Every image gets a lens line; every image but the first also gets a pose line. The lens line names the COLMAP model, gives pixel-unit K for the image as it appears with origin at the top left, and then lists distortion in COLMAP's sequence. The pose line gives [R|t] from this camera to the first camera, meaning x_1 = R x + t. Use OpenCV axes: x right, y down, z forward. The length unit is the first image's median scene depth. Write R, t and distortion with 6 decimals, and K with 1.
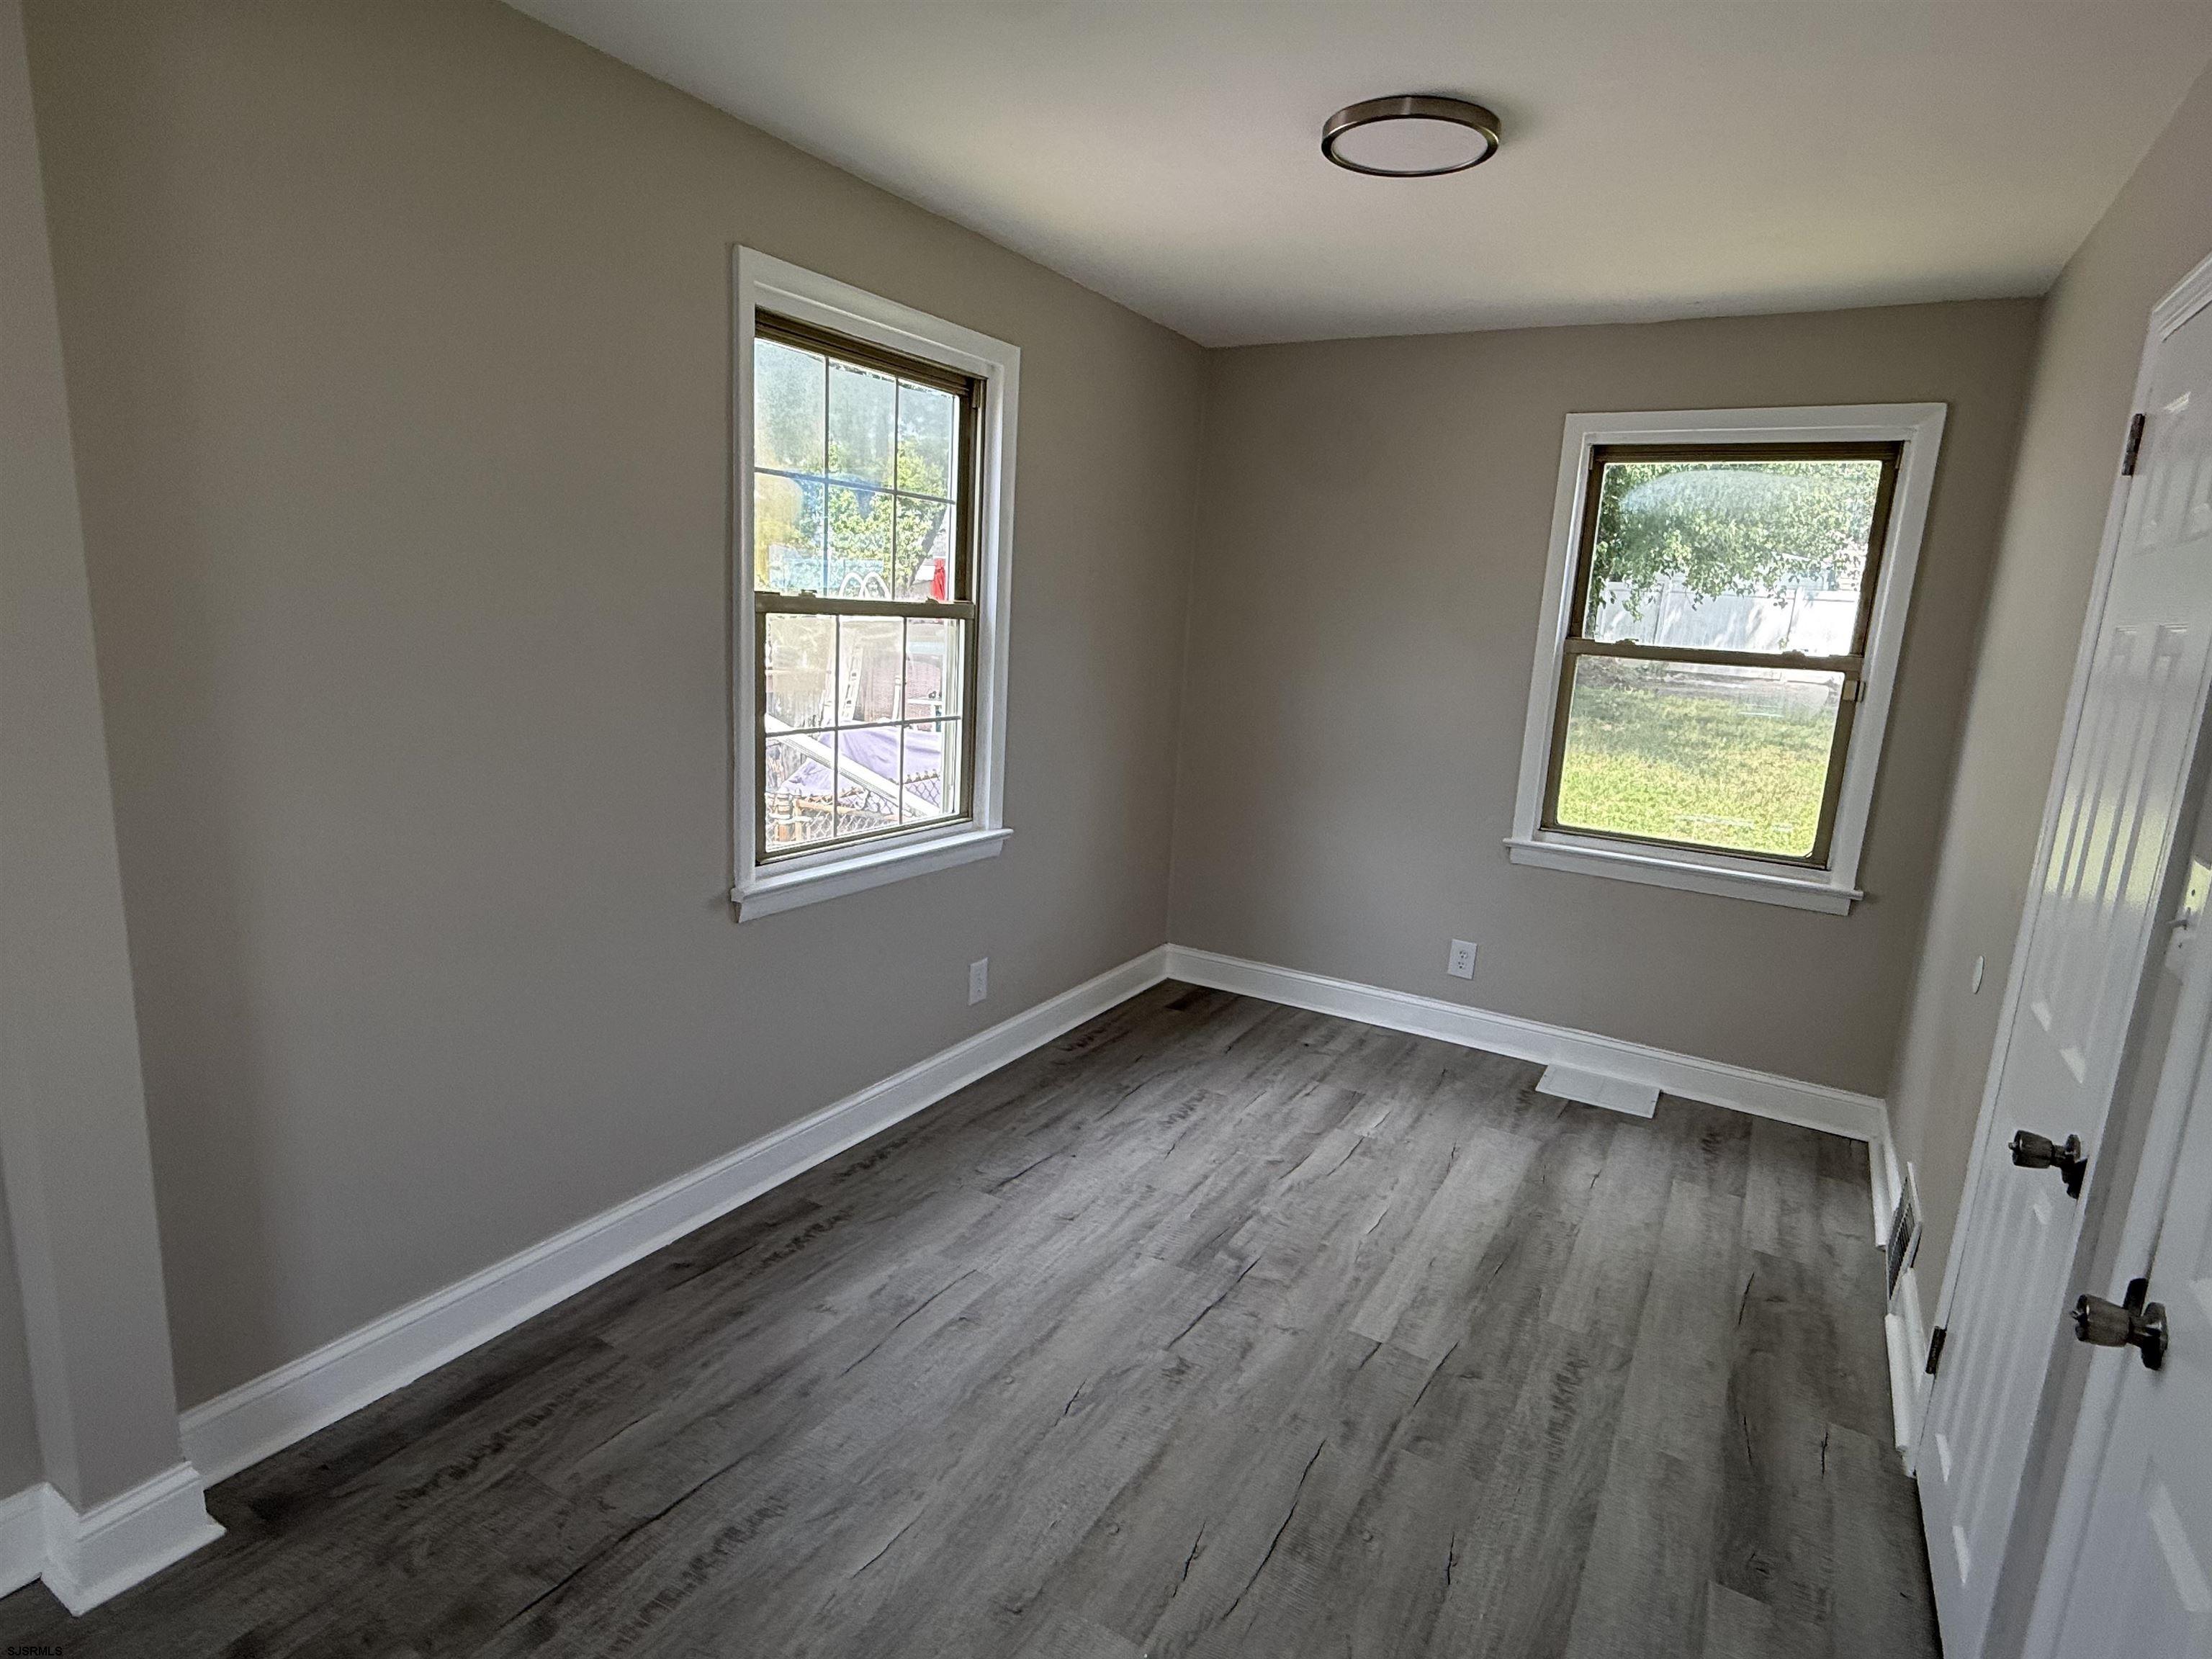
lens RADIAL K [[1172.2, 0, 1113.9], [0, 1172.2, 831.3], [0, 0, 1]] dist [-0.001489, -0.000938]
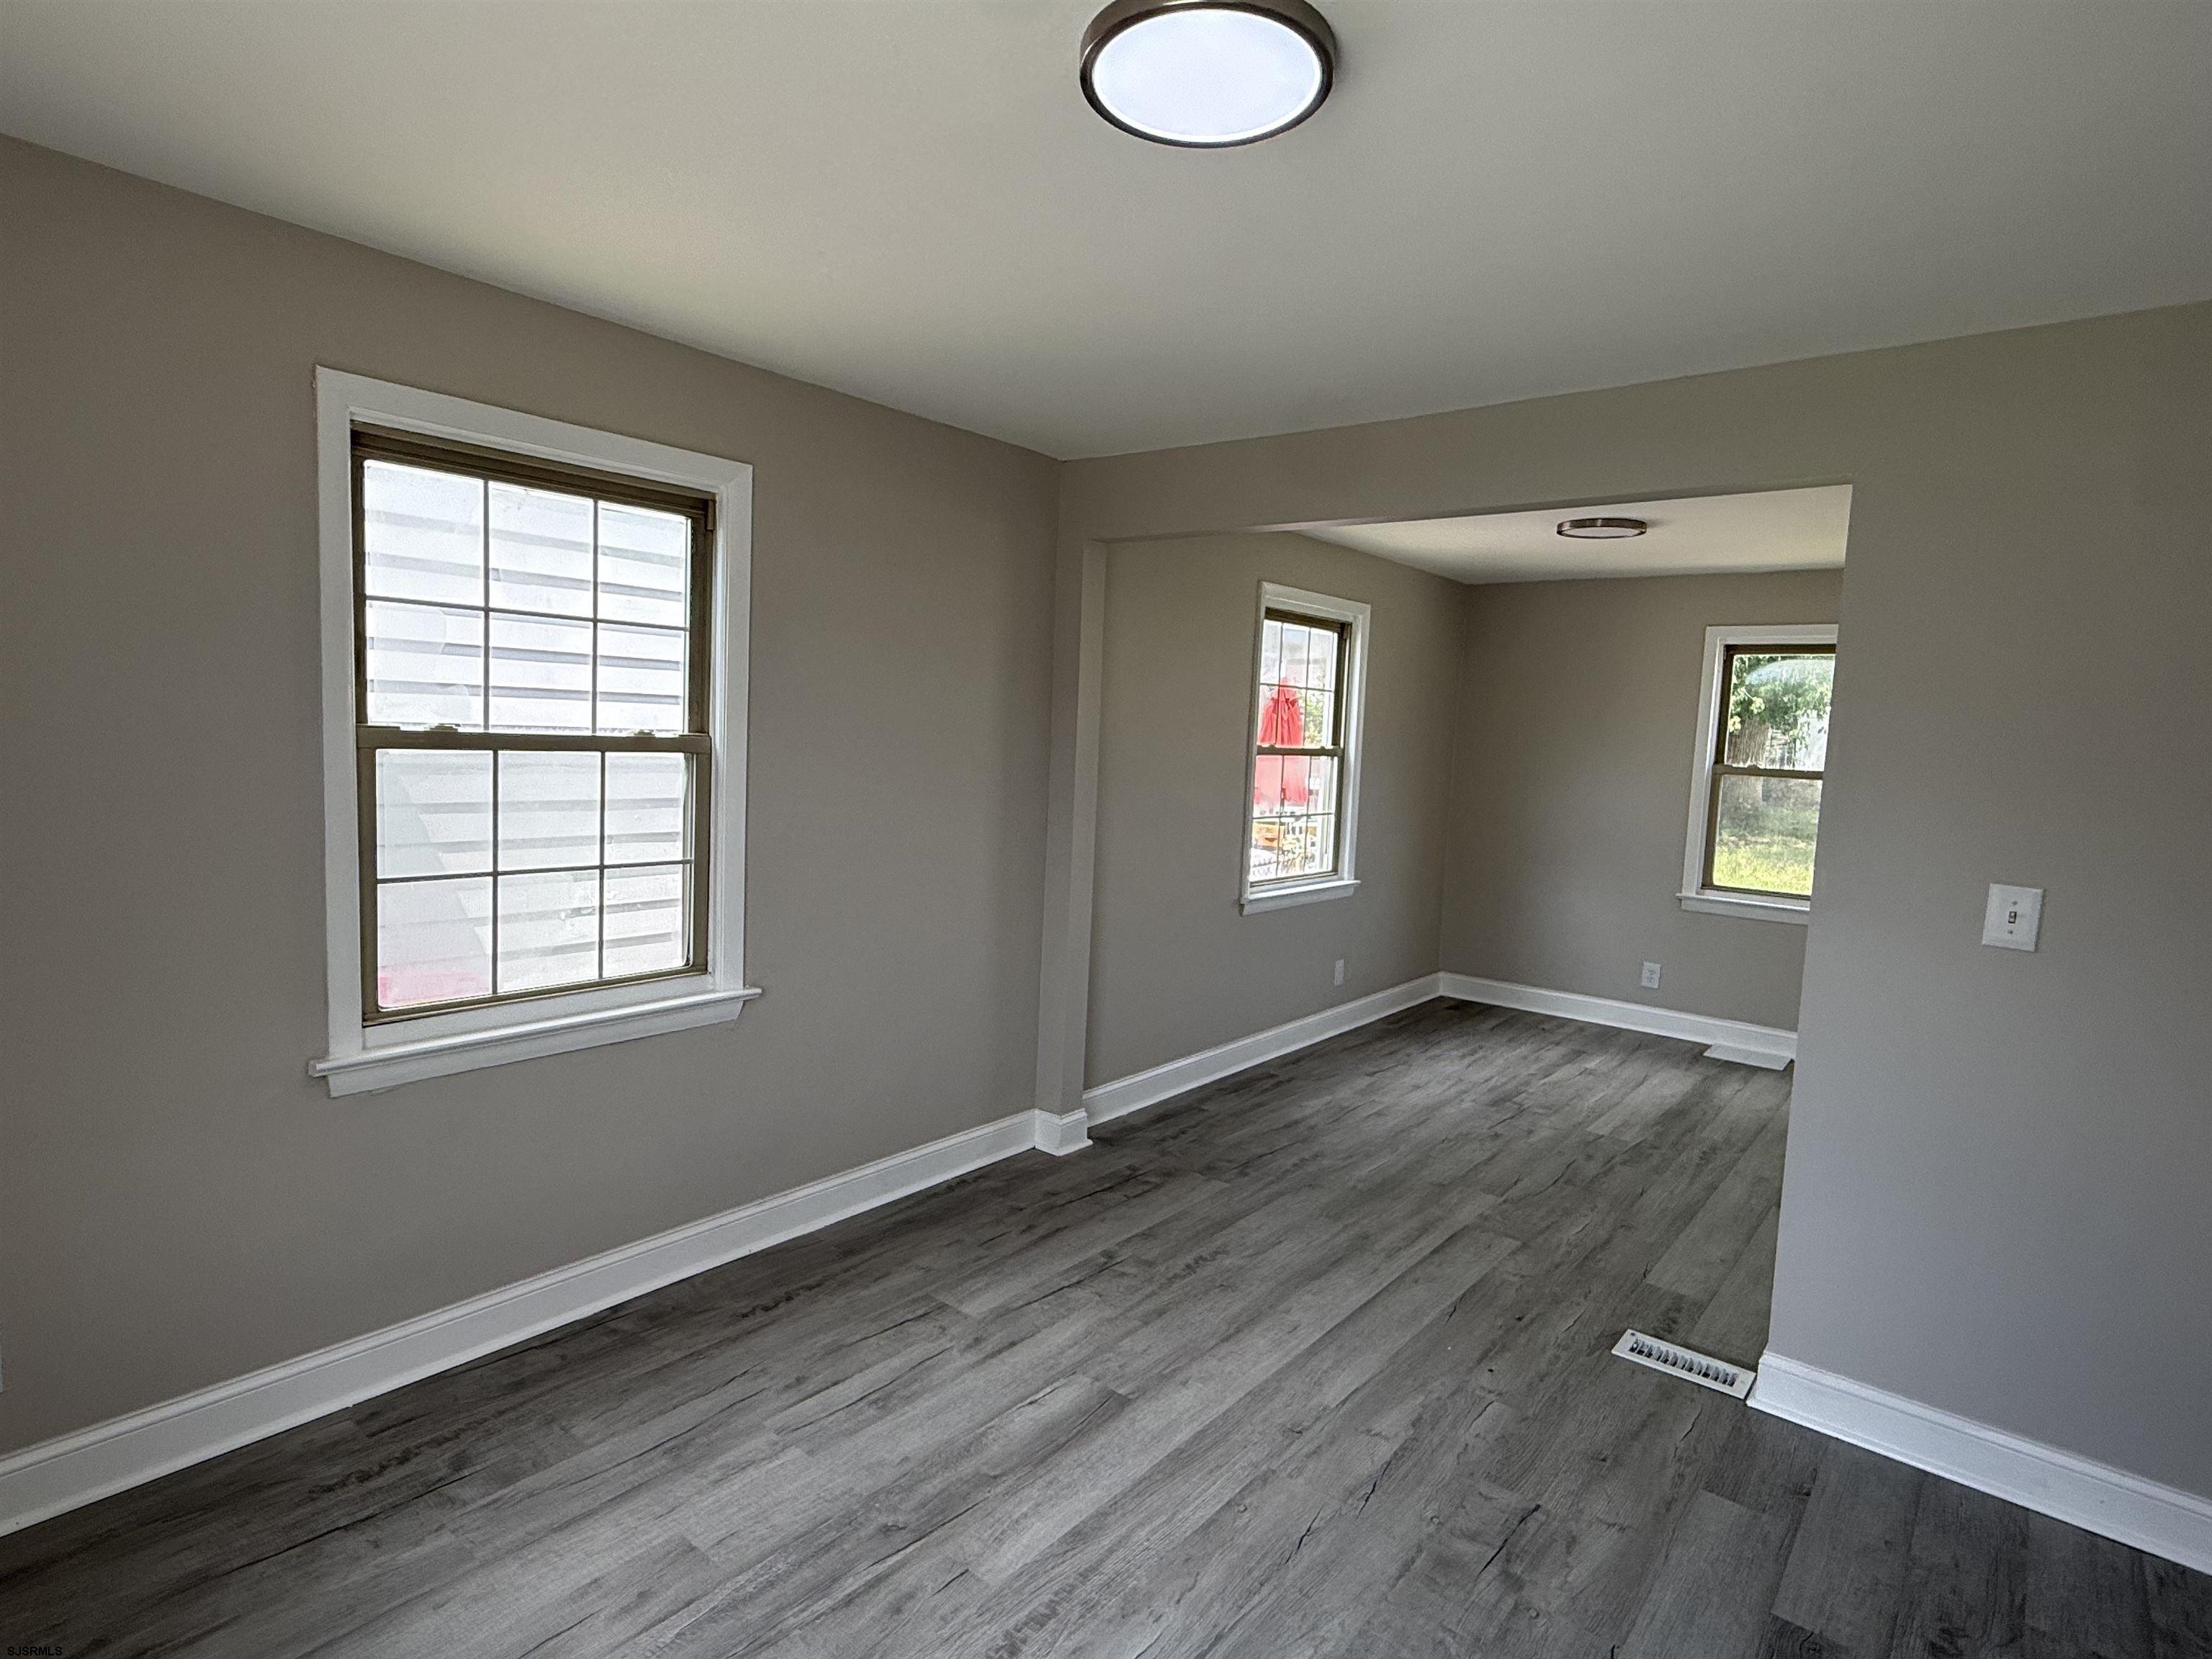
lens RADIAL K [[1172.2, 0, 1112.4], [0, 1172.2, 828.3], [0, 0, 1]] dist [-0.001489, -0.000938]
pose [[0.988237, -0.000490, -0.152932, -0.228209], [-0.016643, 0.993711, -0.110730, 0.145358], [0.152025, 0.111973, 0.982013, -0.882319]]
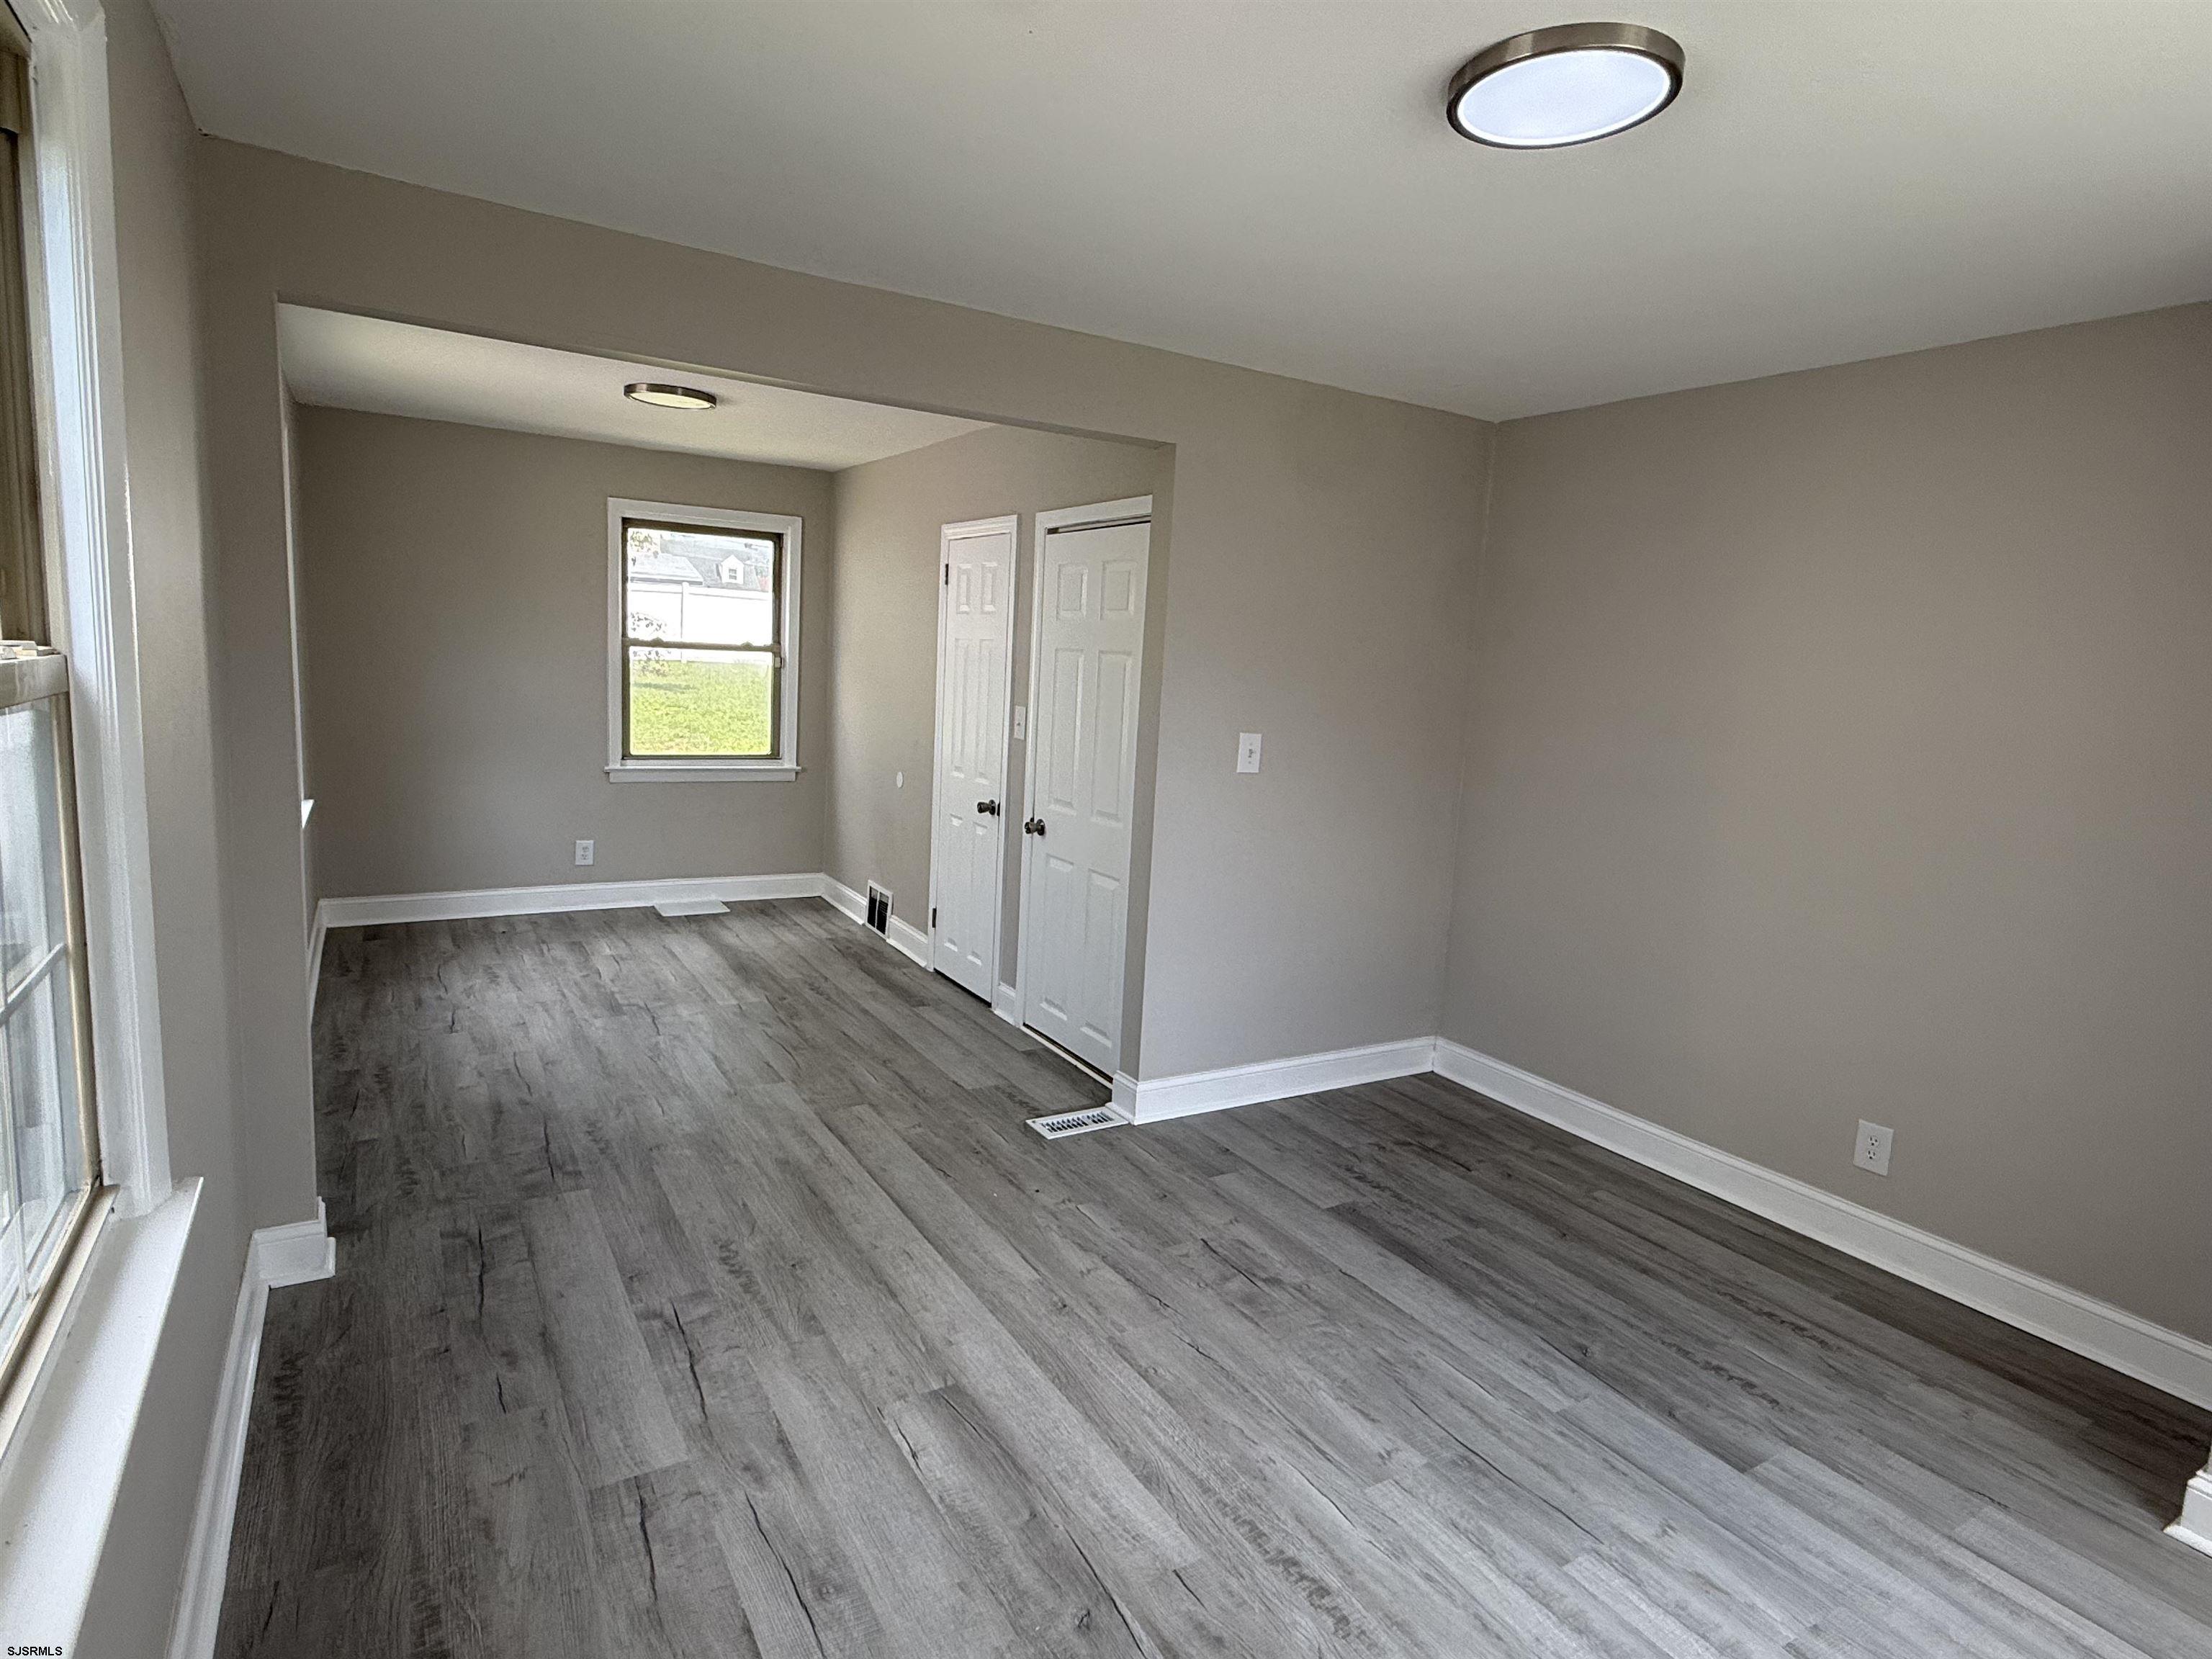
lens RADIAL K [[1172.2, 0, 1100.1], [0, 1172.2, 830.2], [0, 0, 1]] dist [-0.001489, -0.000938]
pose [[0.479191, -0.163727, 0.862305, -0.975802], [0.143555, 0.983838, 0.107028, 0.022516], [-0.865892, 0.072501, 0.494950, -0.450634]]
